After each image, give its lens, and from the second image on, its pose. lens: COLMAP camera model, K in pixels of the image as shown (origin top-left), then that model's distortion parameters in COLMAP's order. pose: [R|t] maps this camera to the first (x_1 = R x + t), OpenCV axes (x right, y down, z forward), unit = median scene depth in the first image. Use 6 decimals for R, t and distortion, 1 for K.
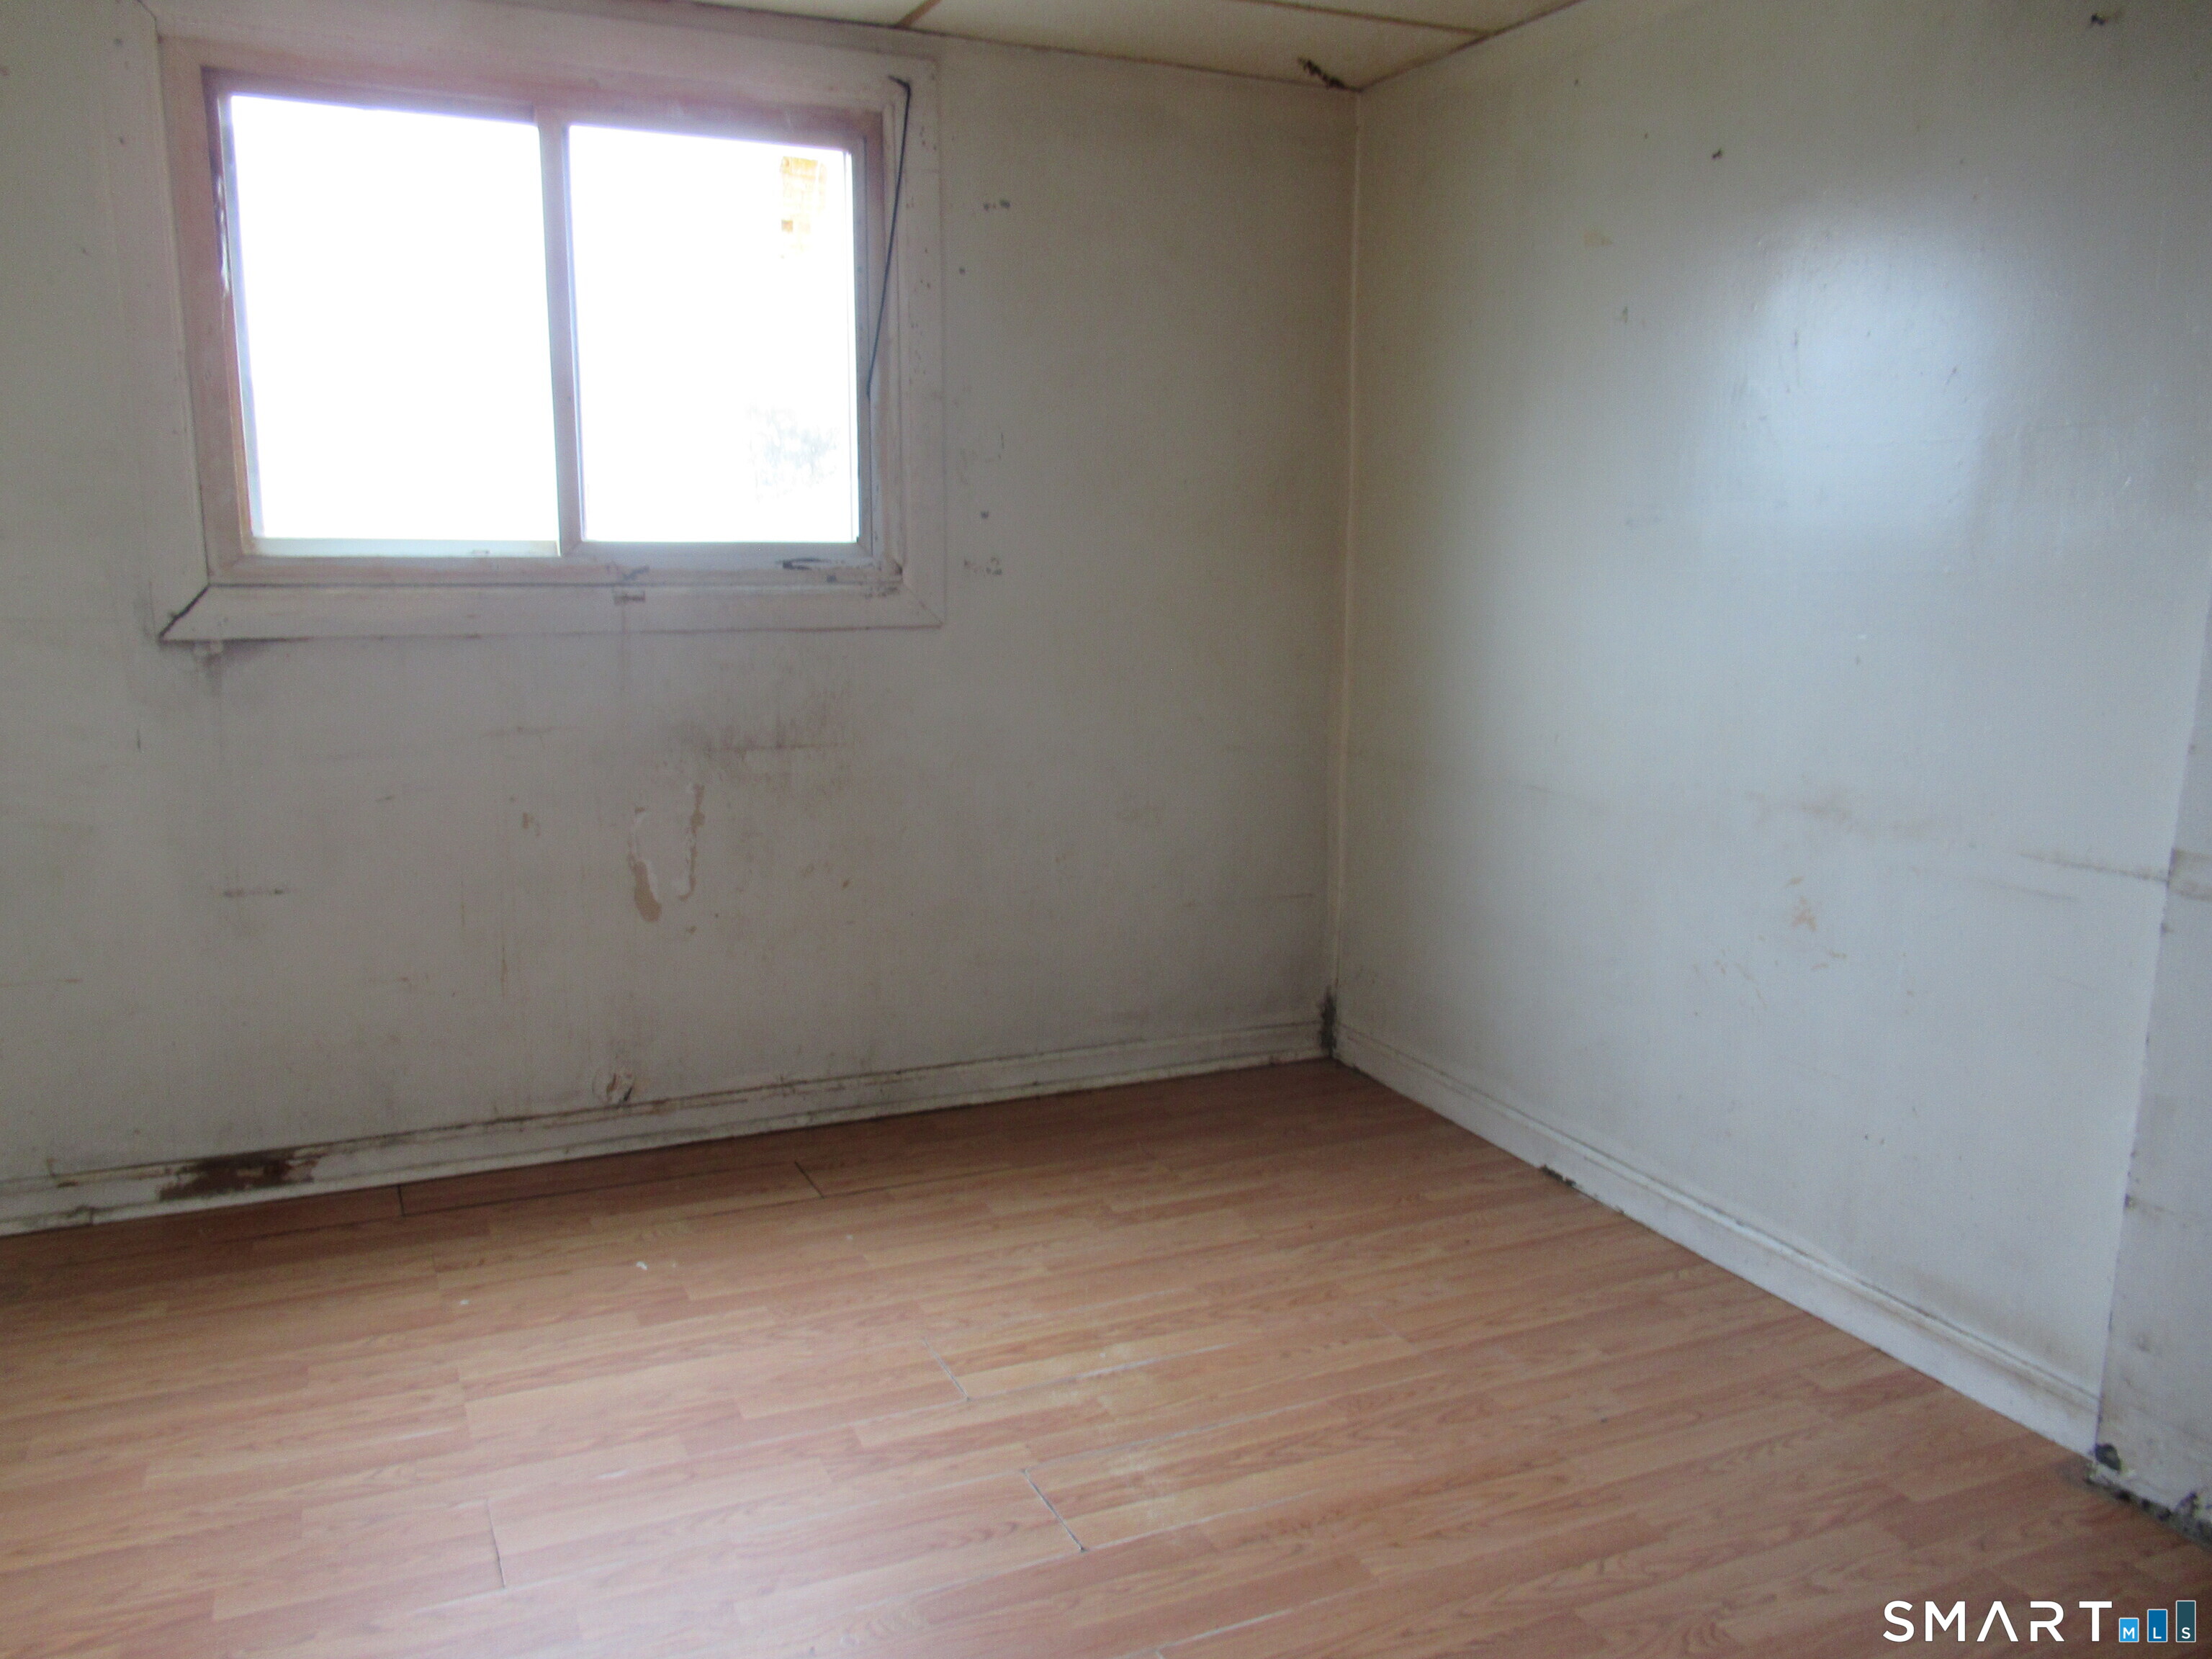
lens RADIAL K [[1743.3, 0, 1101.4], [0, 1743.3, 830.2], [0, 0, 1]] dist [0.008471, -0.015051]
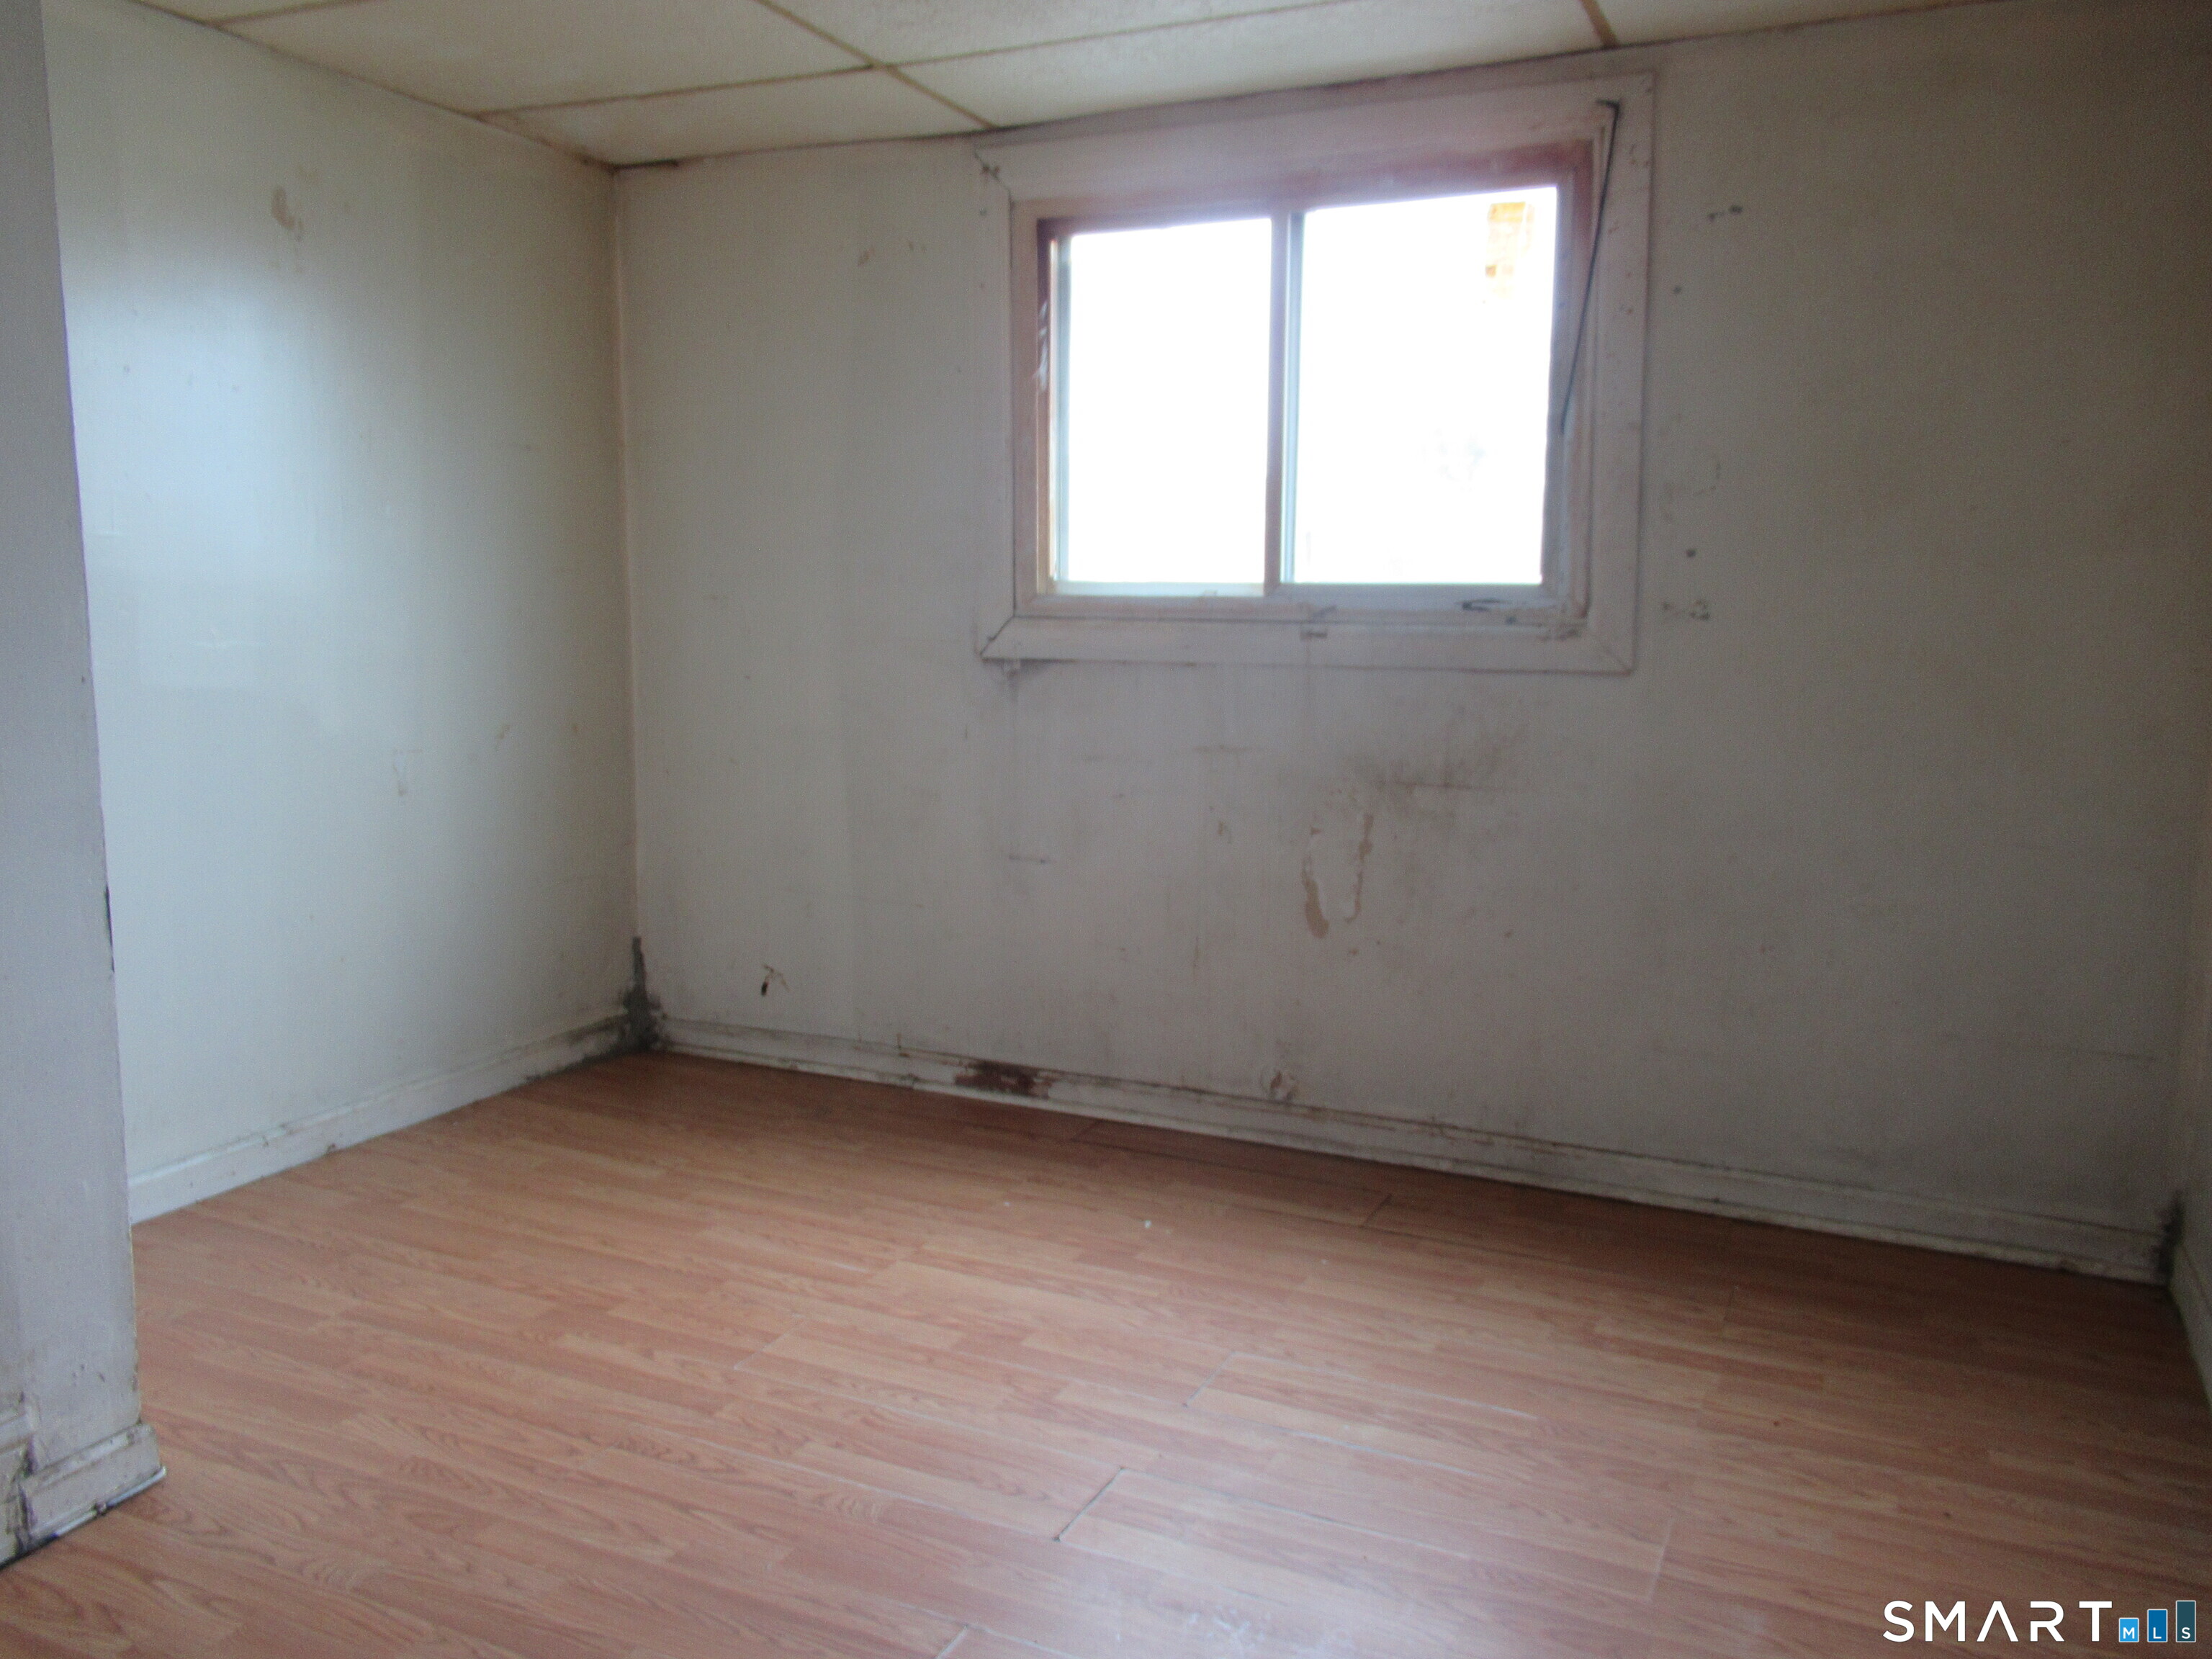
lens RADIAL K [[1743.3, 0, 1100.0], [0, 1743.3, 827.8], [0, 0, 1]] dist [0.008471, -0.015051]
pose [[0.627654, 0.096594, -0.772477, 0.493558], [-0.138531, 0.990294, 0.011271, -0.007872], [0.766068, 0.099938, 0.634943, 0.220835]]
